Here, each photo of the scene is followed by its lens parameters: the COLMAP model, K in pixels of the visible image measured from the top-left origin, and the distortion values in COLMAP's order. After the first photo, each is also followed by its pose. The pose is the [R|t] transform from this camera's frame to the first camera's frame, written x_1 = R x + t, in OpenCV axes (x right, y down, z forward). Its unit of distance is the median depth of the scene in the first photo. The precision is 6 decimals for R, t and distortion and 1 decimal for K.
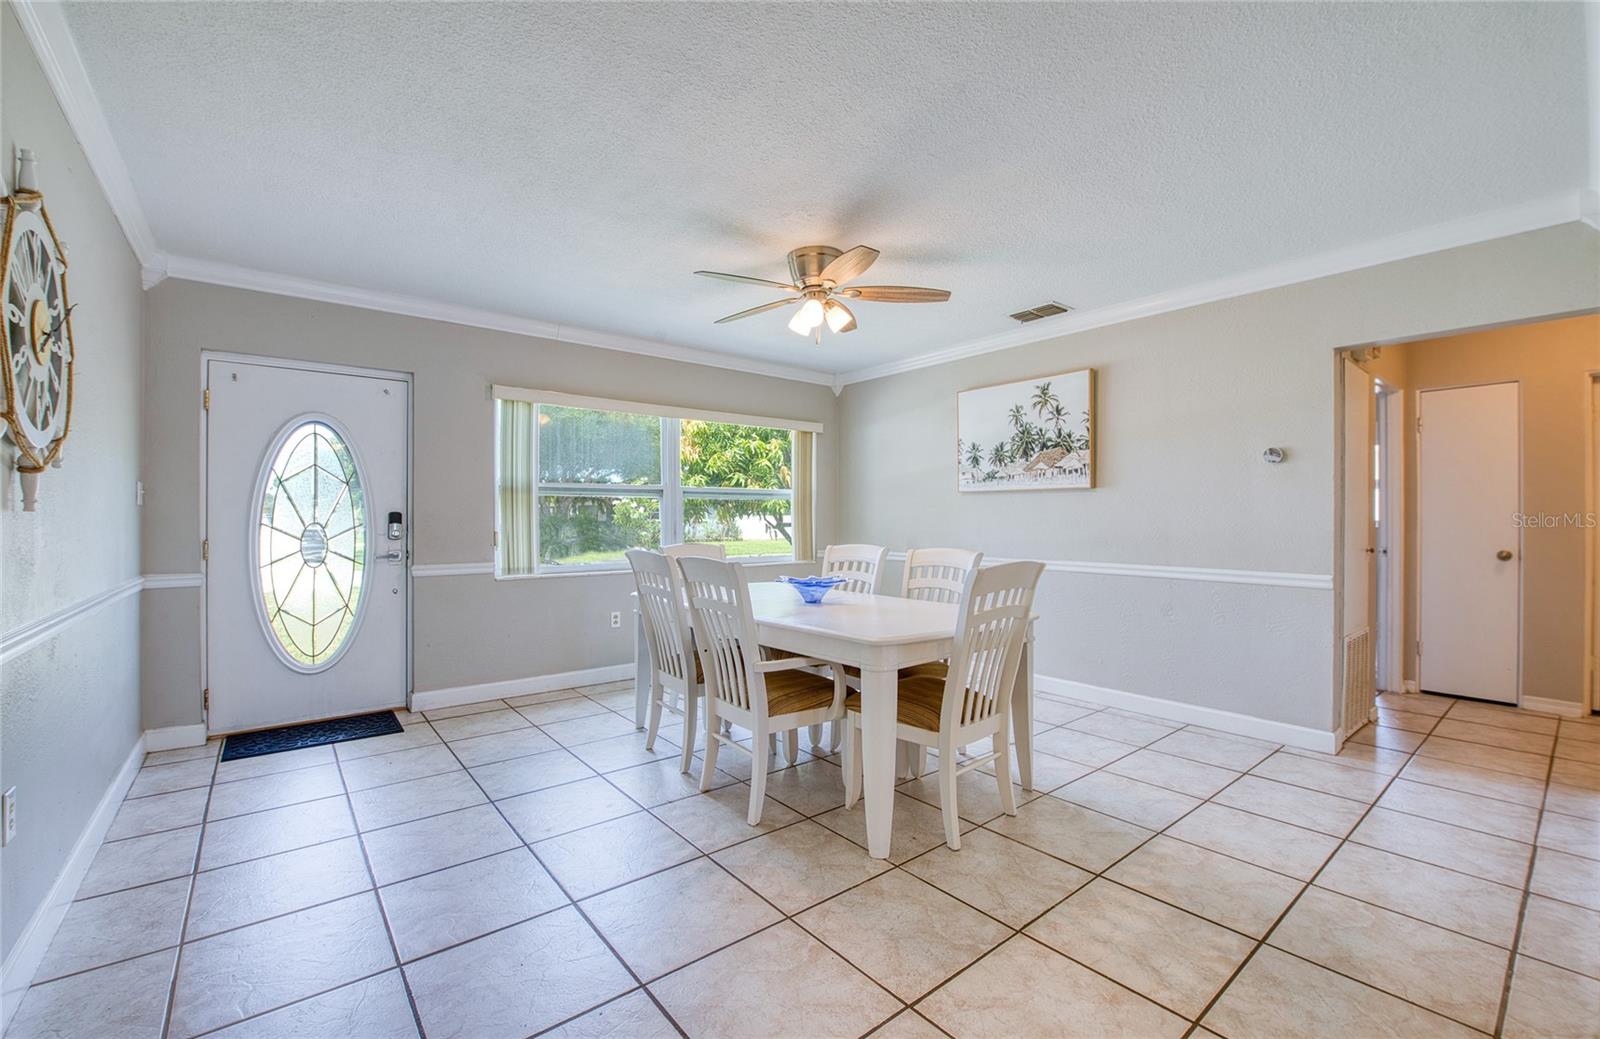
lens RADIAL K [[659.9, 0, 800.0], [0, 659.9, 519.5], [0, 0, 1]] dist [-0.010409, -0.006353]
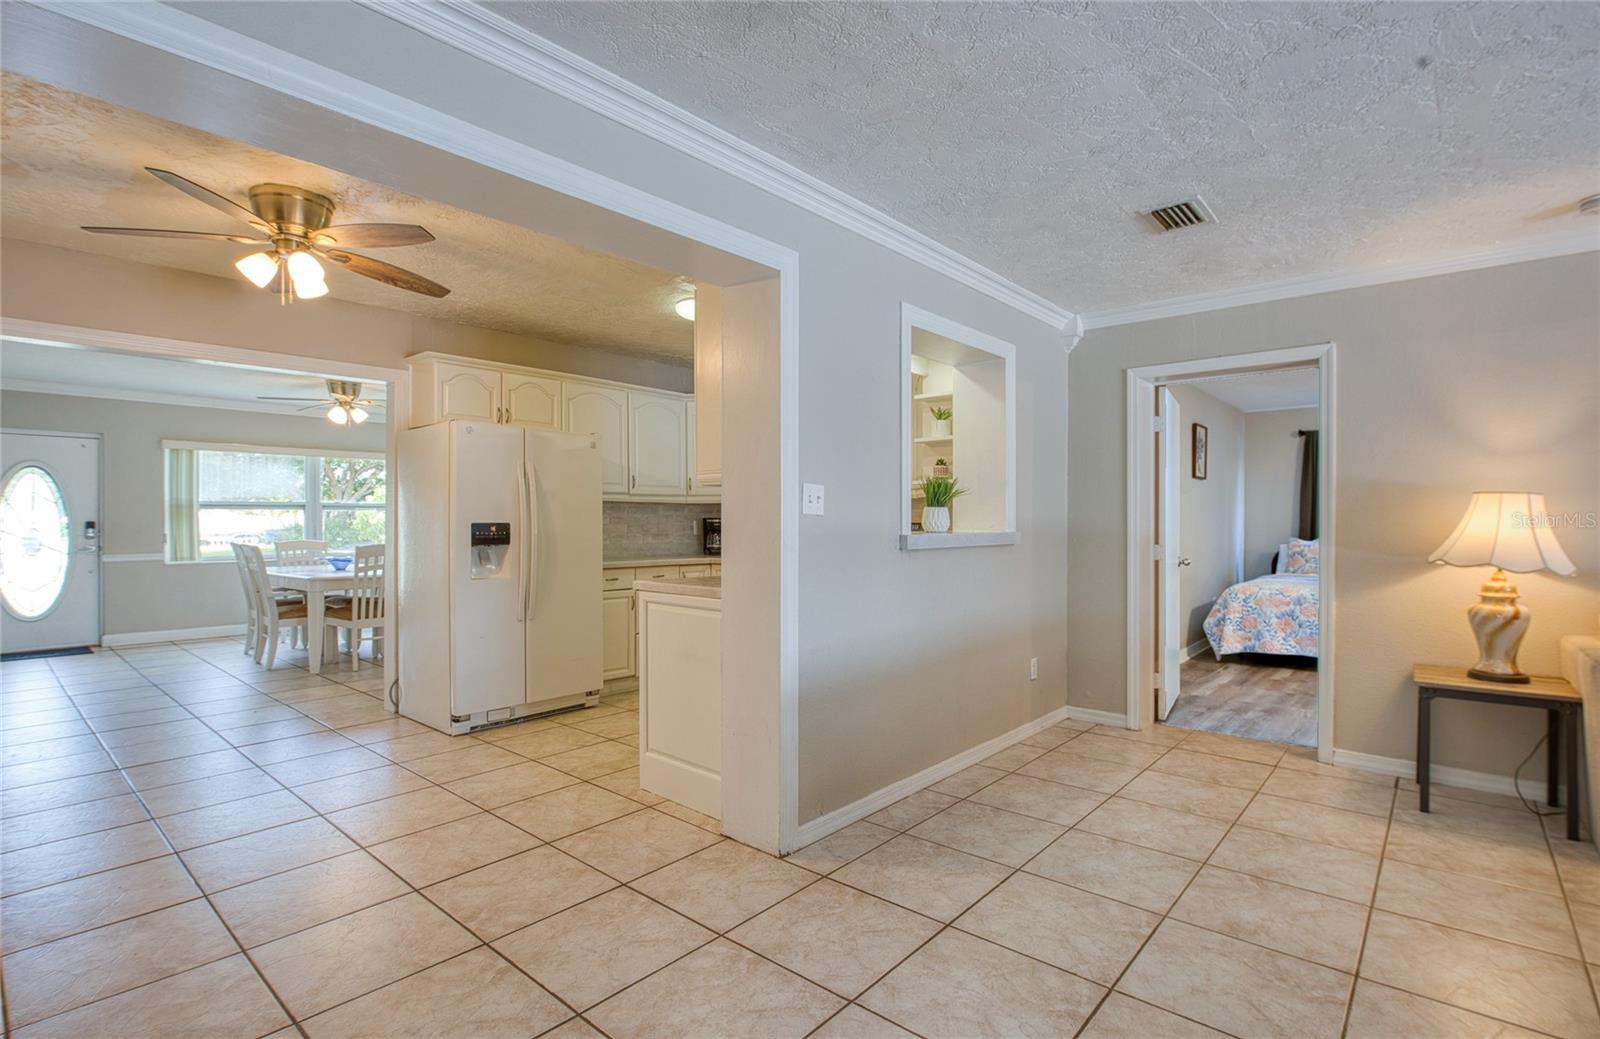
lens RADIAL K [[753.5, 0, 802.5], [0, 753.5, 523.1], [0, 0, 1]] dist [-0.016492, -0.000402]
pose [[0.985515, -0.003658, 0.169546, 0.899670], [0.003560, 0.999993, 0.000883, -0.003000], [-0.169548, -0.000267, 0.985522, -1.227593]]
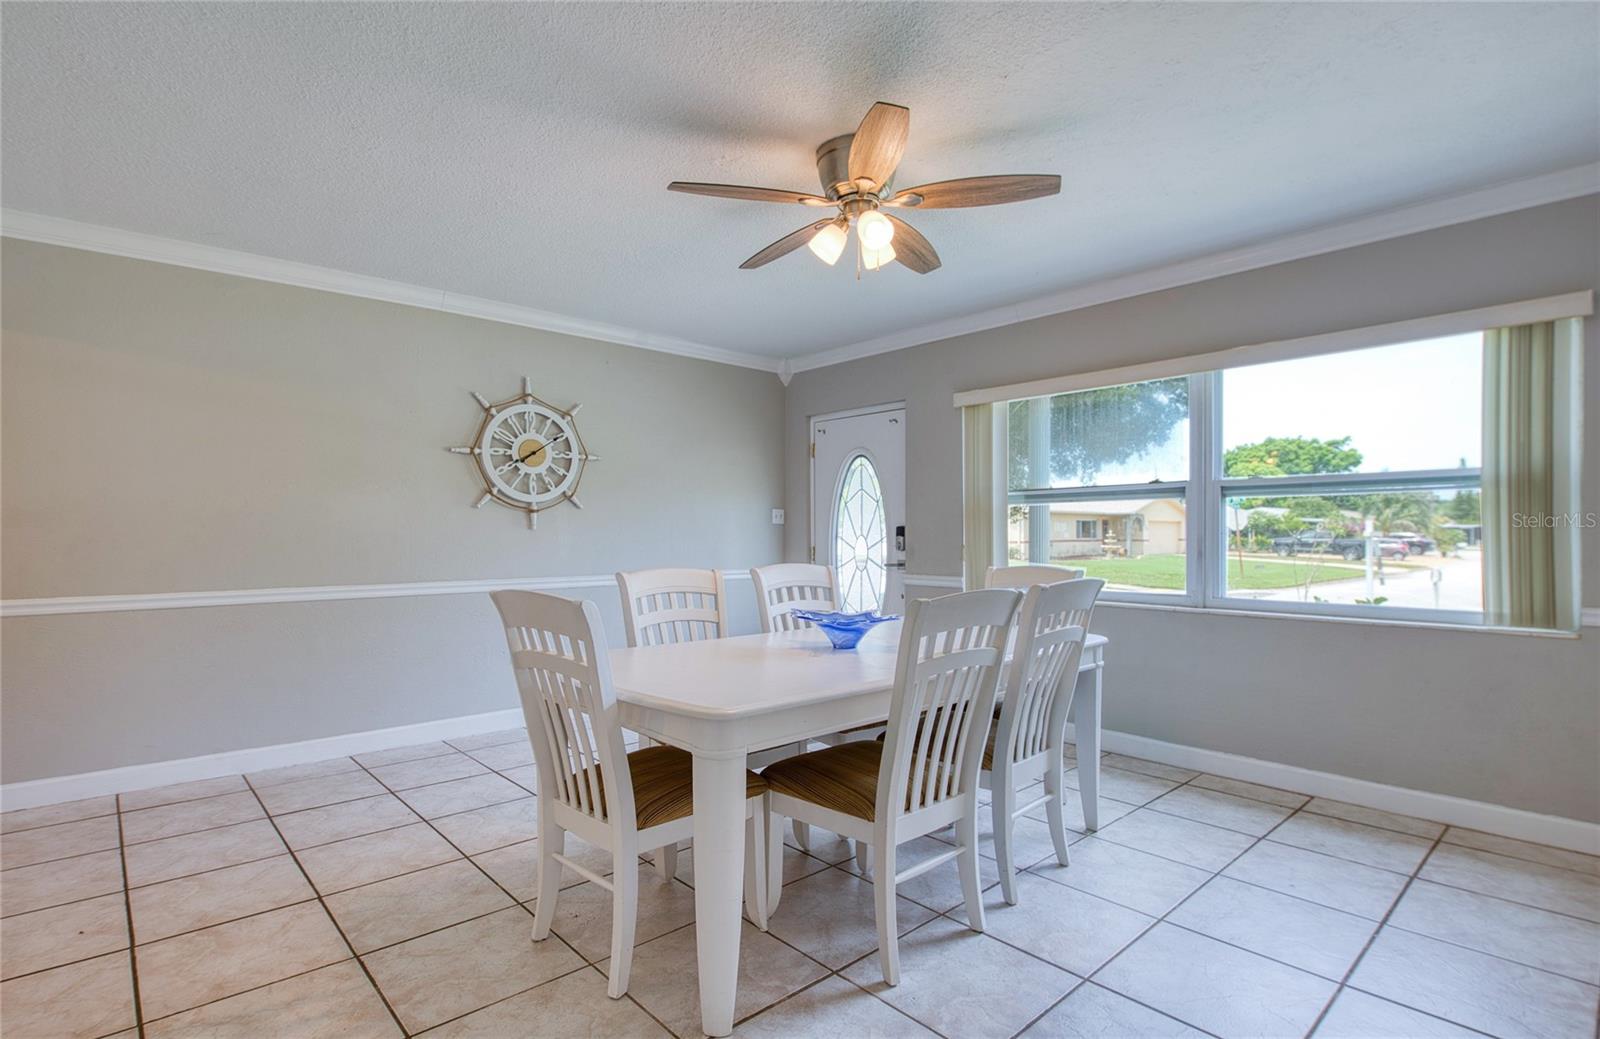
lens RADIAL K [[774.9, 0, 793.8], [0, 774.9, 537.8], [0, 0, 1]] dist [-0.017825, -0.000185]
pose [[0.057899, 0.004051, -0.998314, 0.813567], [0.000162, 0.999992, 0.004067, 0.003952], [0.998322, -0.000397, 0.057898, 0.858220]]
